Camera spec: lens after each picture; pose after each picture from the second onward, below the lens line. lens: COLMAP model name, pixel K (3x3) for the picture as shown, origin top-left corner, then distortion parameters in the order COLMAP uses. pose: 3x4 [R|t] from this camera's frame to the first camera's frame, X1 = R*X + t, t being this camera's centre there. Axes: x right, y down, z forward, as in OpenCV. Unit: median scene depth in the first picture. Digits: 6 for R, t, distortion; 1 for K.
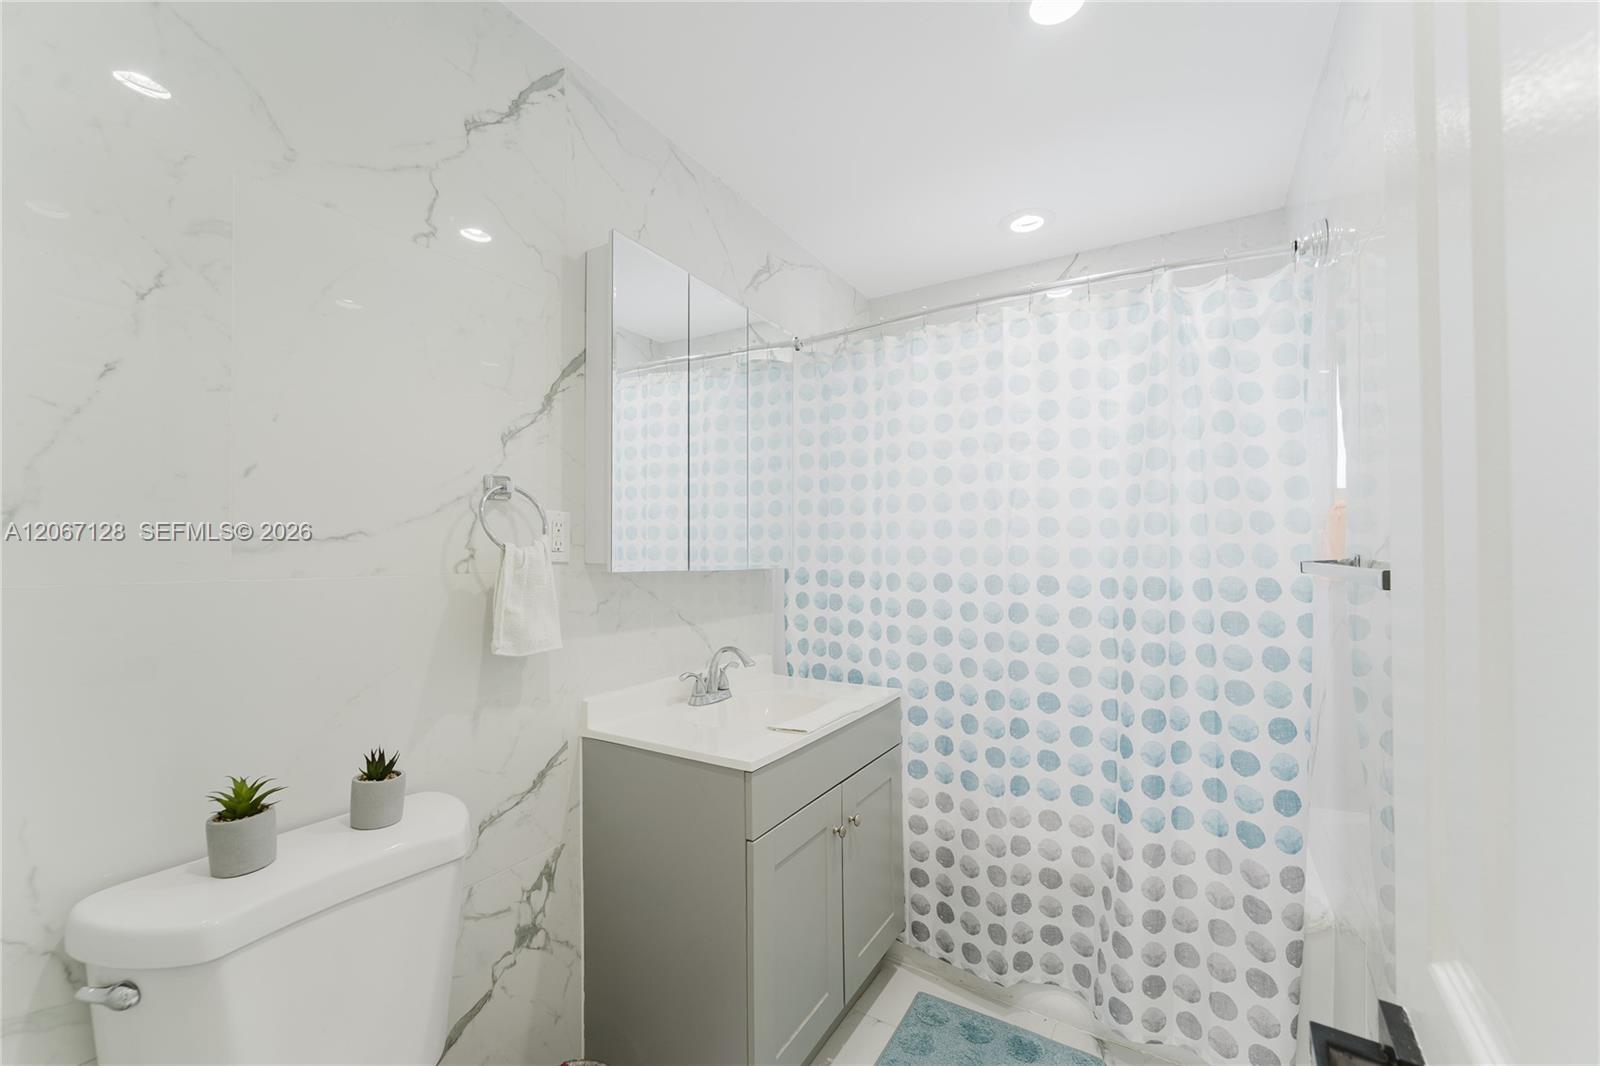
lens RADIAL K [[643.2, 0, 795.7], [0, 643.2, 540.6], [0, 0, 1]] dist [-0.003709, -0.000660]
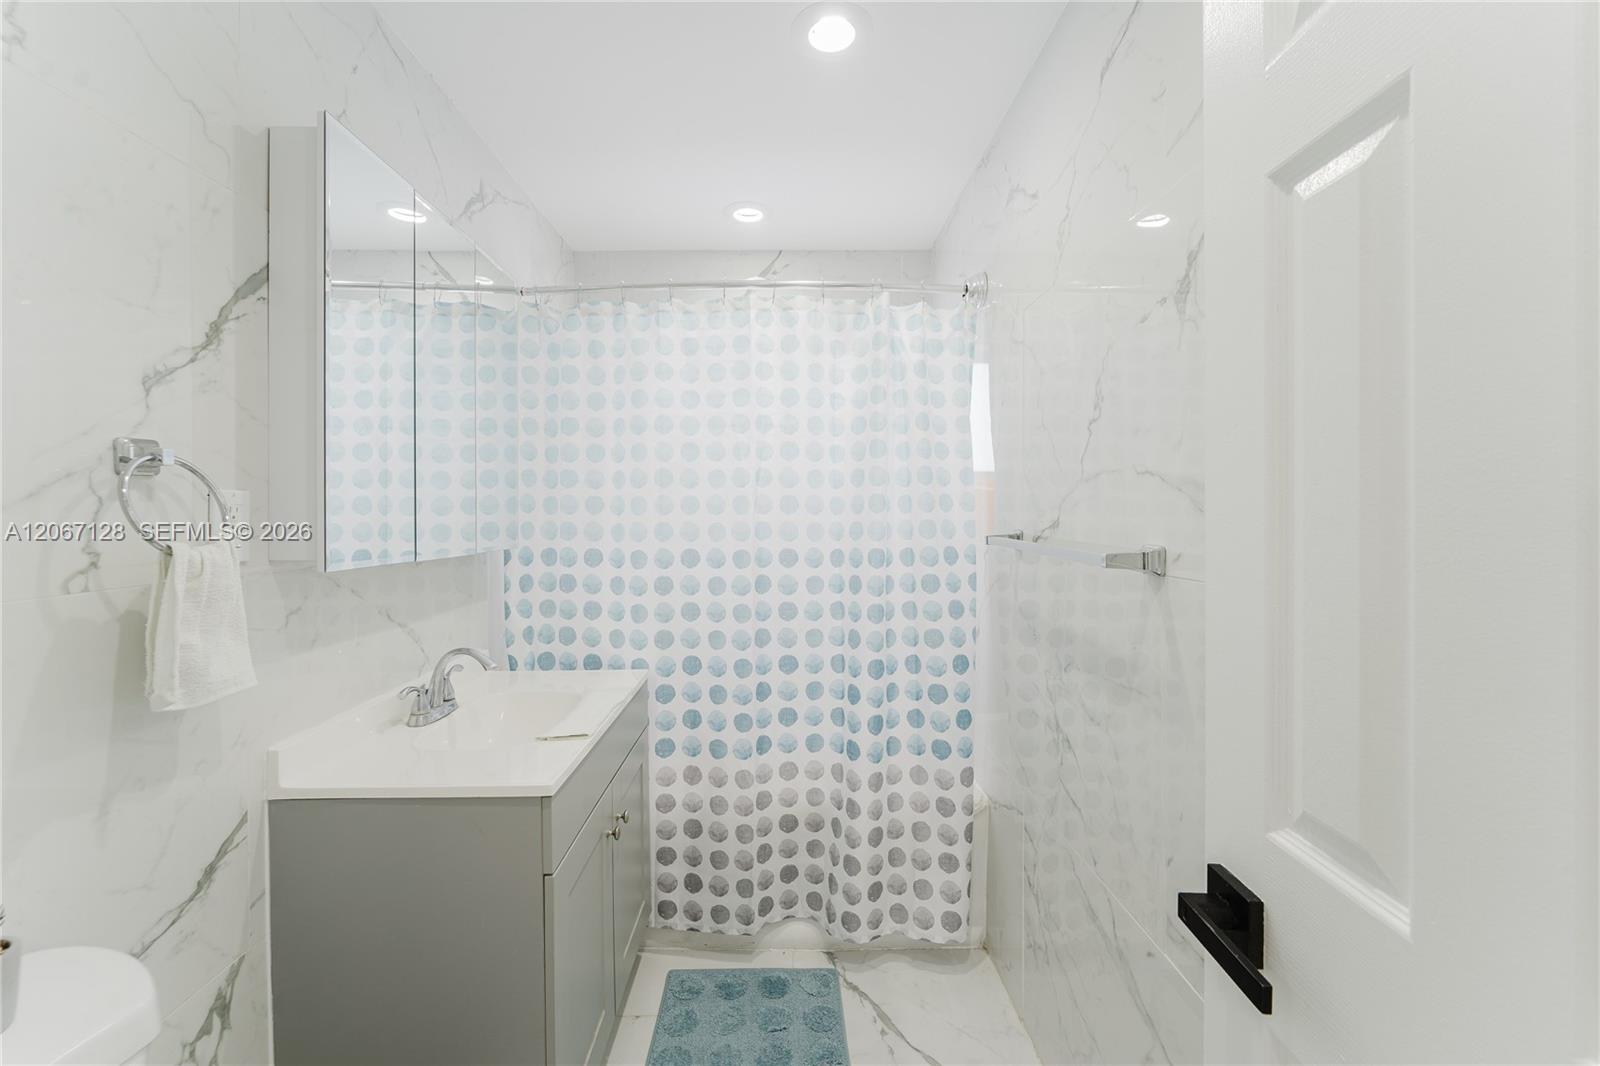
lens RADIAL K [[643.2, 0, 787.0], [0, 643.2, 504.8], [0, 0, 1]] dist [-0.003709, -0.000660]
pose [[0.850591, -0.003432, 0.525817, -0.192326], [-0.002880, 0.999933, 0.011185, -0.033921], [-0.525820, -0.011029, 0.850524, 0.073459]]
